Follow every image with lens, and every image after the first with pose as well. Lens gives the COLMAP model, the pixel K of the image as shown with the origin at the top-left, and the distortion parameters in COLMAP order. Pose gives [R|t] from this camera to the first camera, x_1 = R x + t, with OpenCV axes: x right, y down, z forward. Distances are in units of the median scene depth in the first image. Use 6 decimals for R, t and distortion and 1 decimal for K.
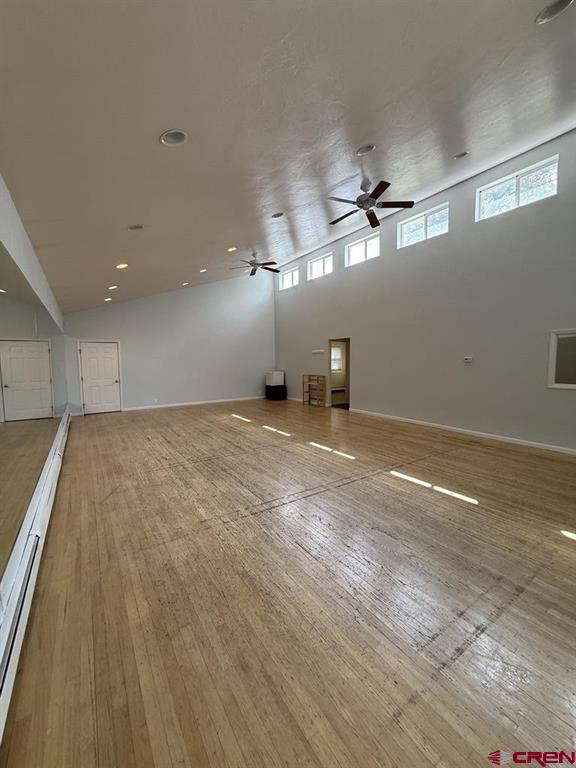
lens RADIAL K [[305.2, 0, 288.0], [0, 305.2, 384.0], [0, 0, 1]] dist [-0.014198, 0.000090]
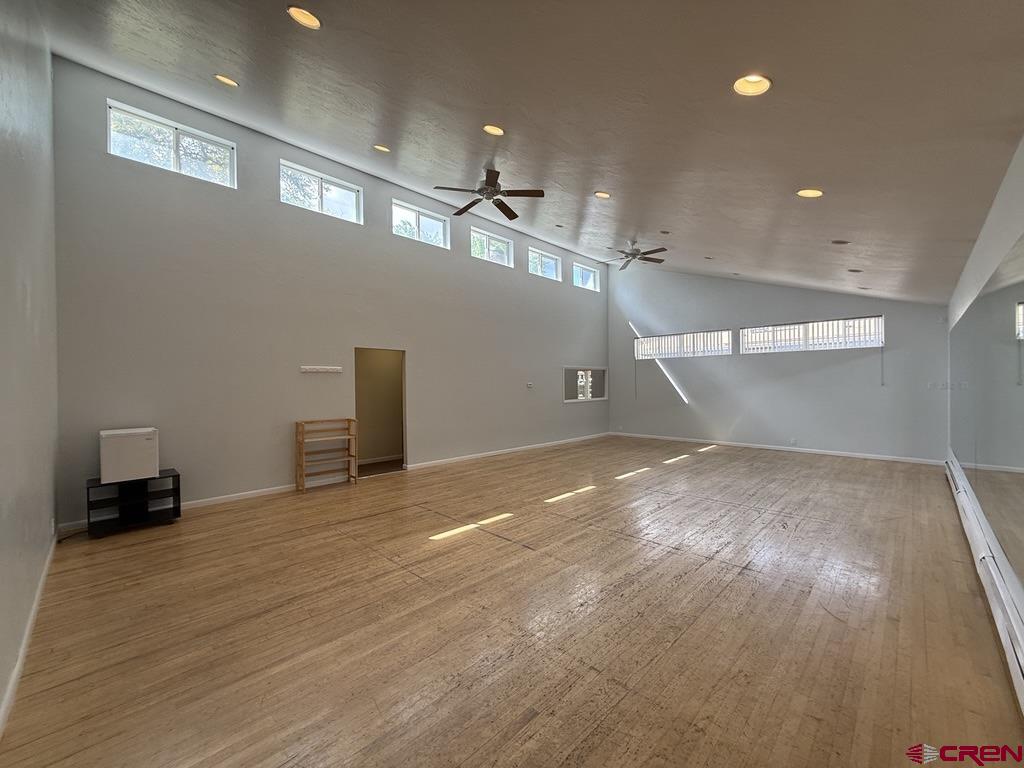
lens RADIAL K [[406.3, 0, 512.0], [0, 406.3, 384.0], [0, 0, 1]] dist [-0.002078, -0.000051]
pose [[-0.203125, 0.009719, 0.979105, -0.678281], [0.087017, 0.996173, 0.008164, -0.075851], [-0.975279, 0.086857, -0.203193, 1.013108]]
